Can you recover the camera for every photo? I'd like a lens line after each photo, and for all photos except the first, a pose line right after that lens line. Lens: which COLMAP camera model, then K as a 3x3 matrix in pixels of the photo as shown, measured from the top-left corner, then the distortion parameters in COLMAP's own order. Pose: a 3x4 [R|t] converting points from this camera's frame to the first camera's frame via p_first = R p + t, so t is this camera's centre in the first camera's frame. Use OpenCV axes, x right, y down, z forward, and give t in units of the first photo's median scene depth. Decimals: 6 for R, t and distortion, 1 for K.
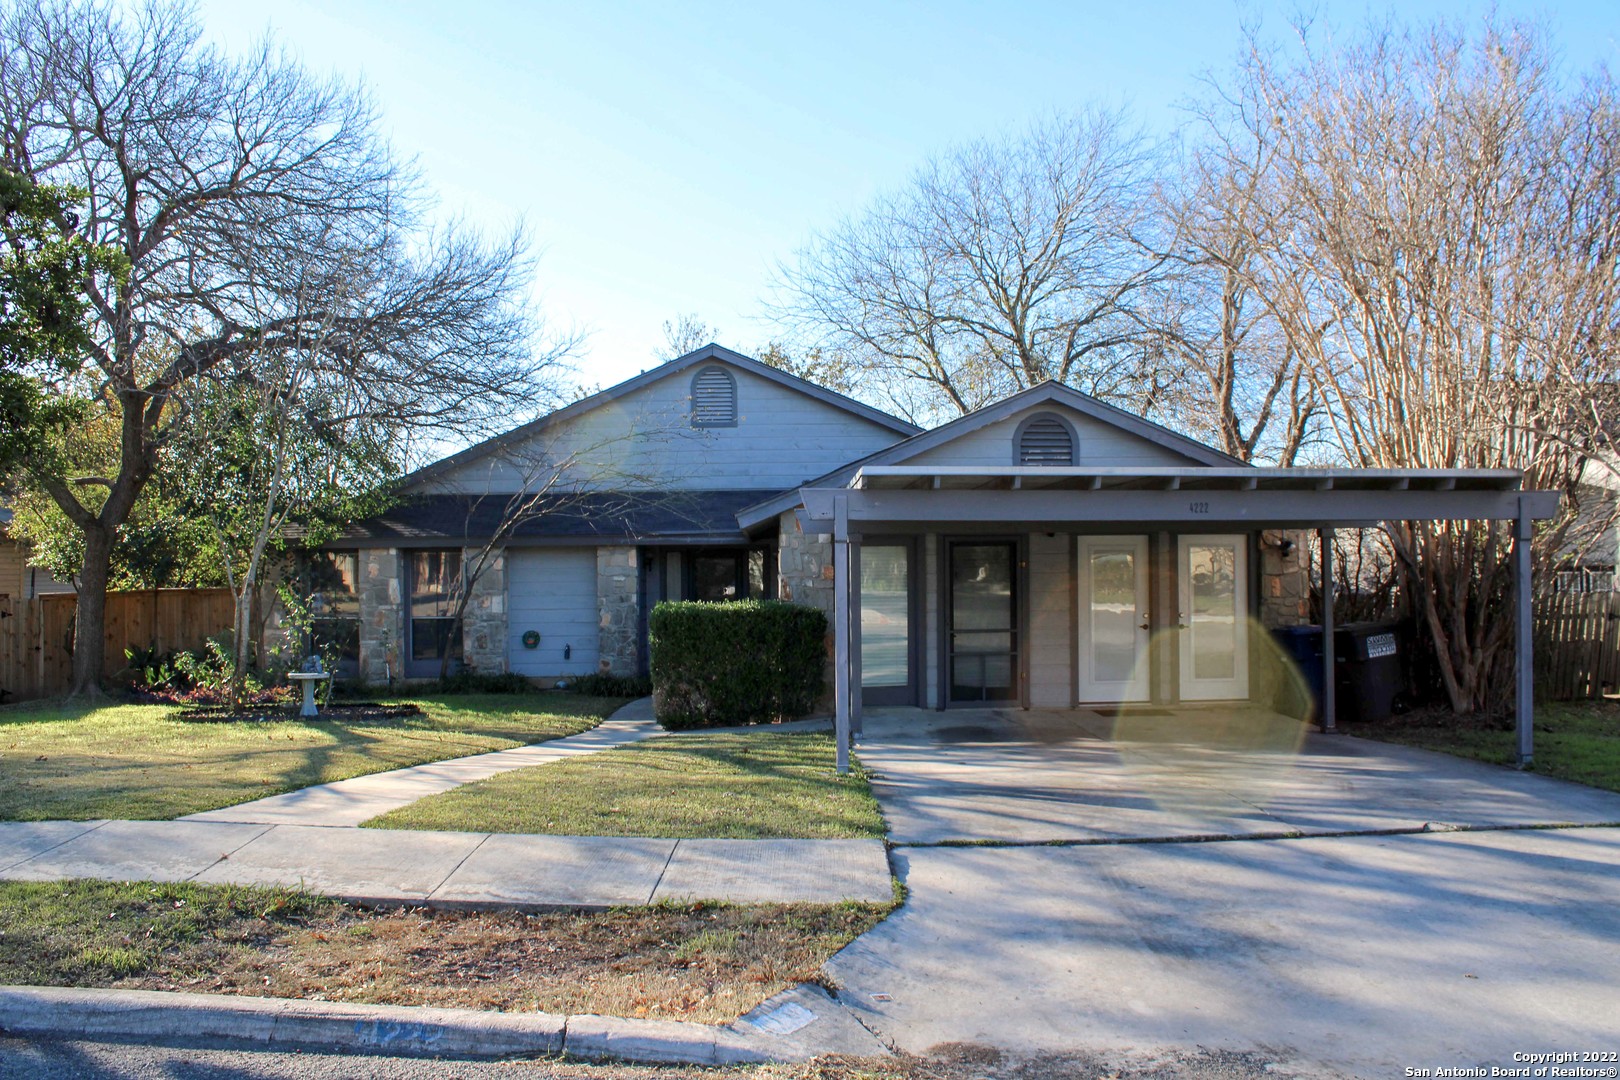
lens RADIAL K [[1341.8, 0, 810.0], [0, 1341.8, 540.0], [0, 0, 1]] dist [-0.167942, 0.151552]
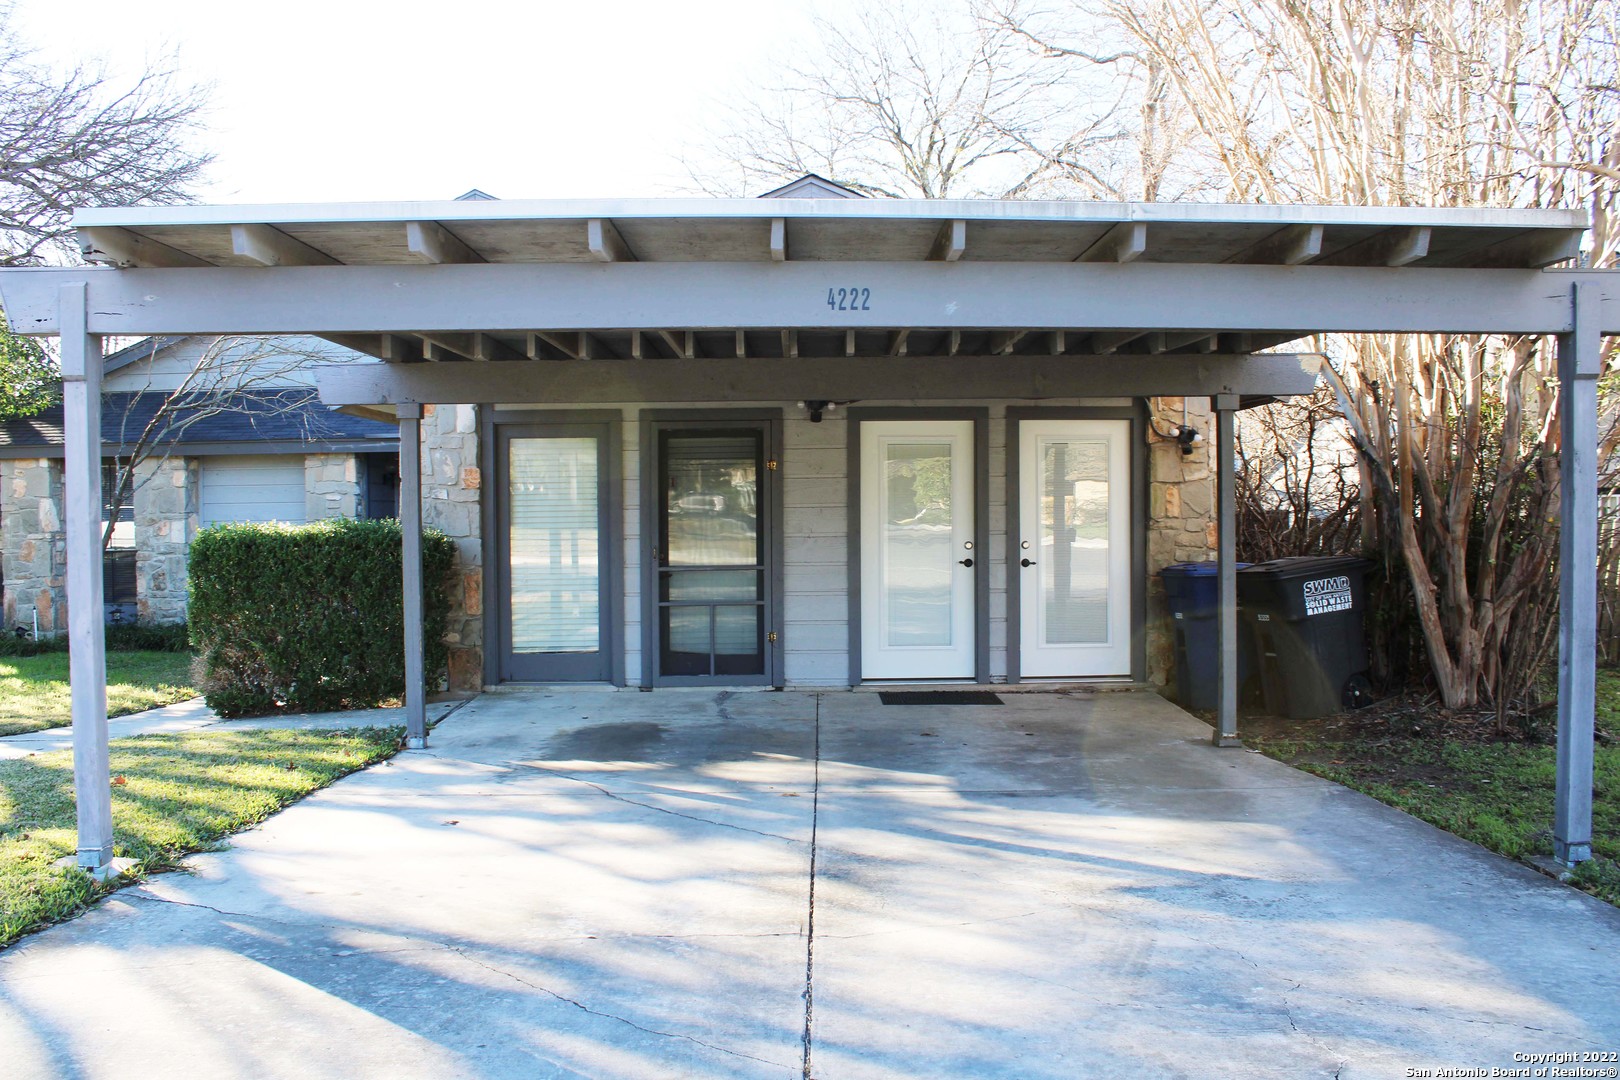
lens RADIAL K [[1341.8, 0, 810.0], [0, 1341.8, 540.0], [0, 0, 1]] dist [-0.167942, 0.151552]
pose [[0.999908, 0.000524, -0.013540, 0.185573], [0.000130, 0.998837, 0.048207, 0.023120], [0.013549, -0.048204, 0.998746, 0.350730]]
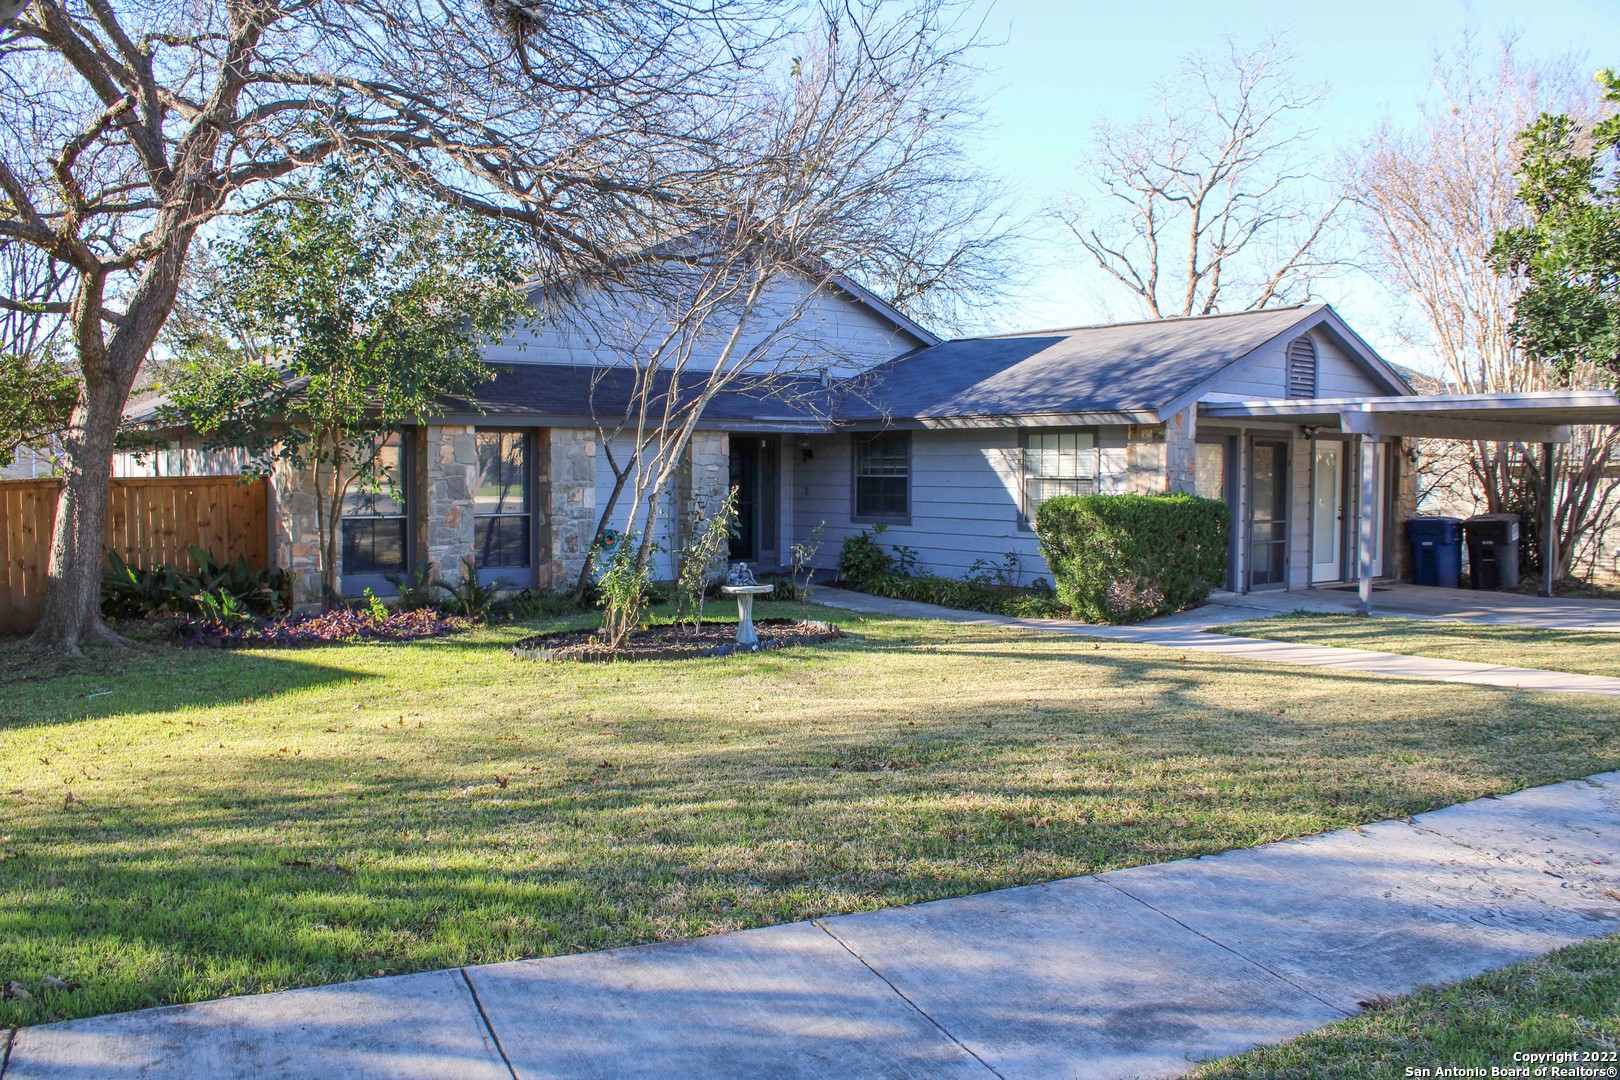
lens RADIAL K [[1341.8, 0, 810.0], [0, 1341.8, 540.0], [0, 0, 1]] dist [-0.167942, 0.151552]
pose [[0.801669, -0.017014, 0.597525, -0.839924], [-0.029260, 0.997280, 0.067653, 0.019317], [-0.597051, -0.071719, 0.798991, 0.341763]]
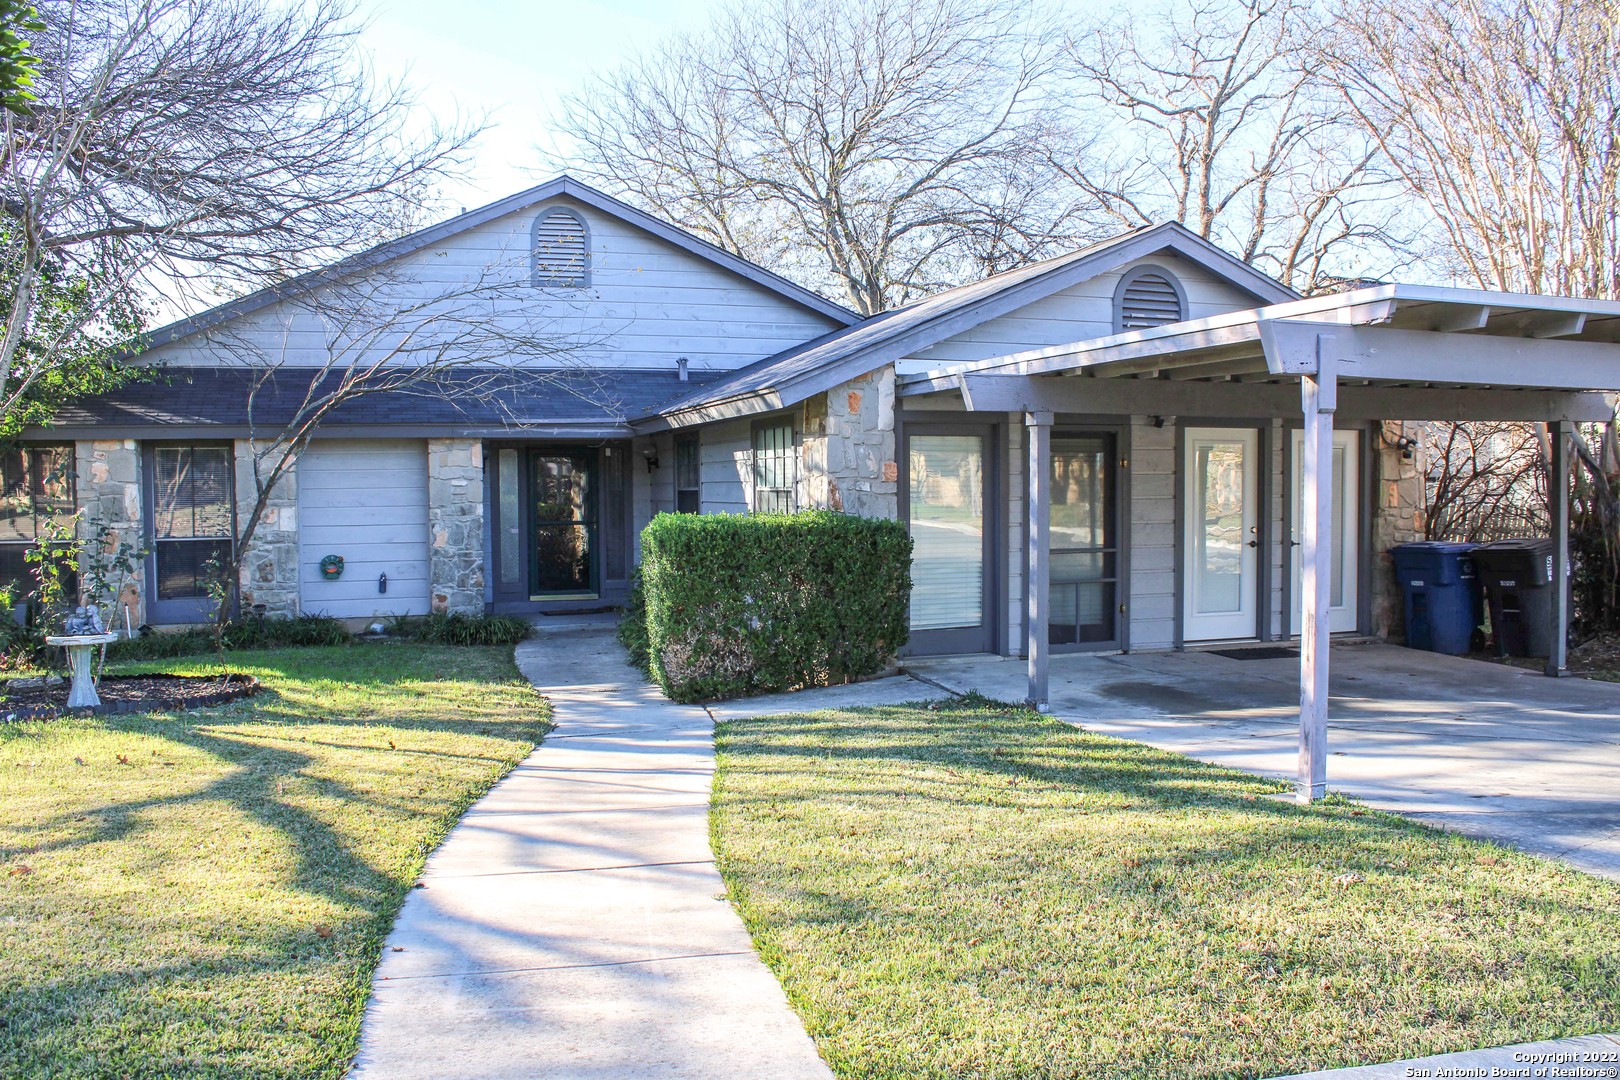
lens RADIAL K [[1341.8, 0, 810.0], [0, 1341.8, 540.0], [0, 0, 1]] dist [-0.167942, 0.151552]
pose [[0.955920, -0.009434, 0.293477, -0.234406], [-0.010023, 0.997853, 0.064722, 0.014635], [-0.293457, -0.064811, 0.953773, 0.325845]]
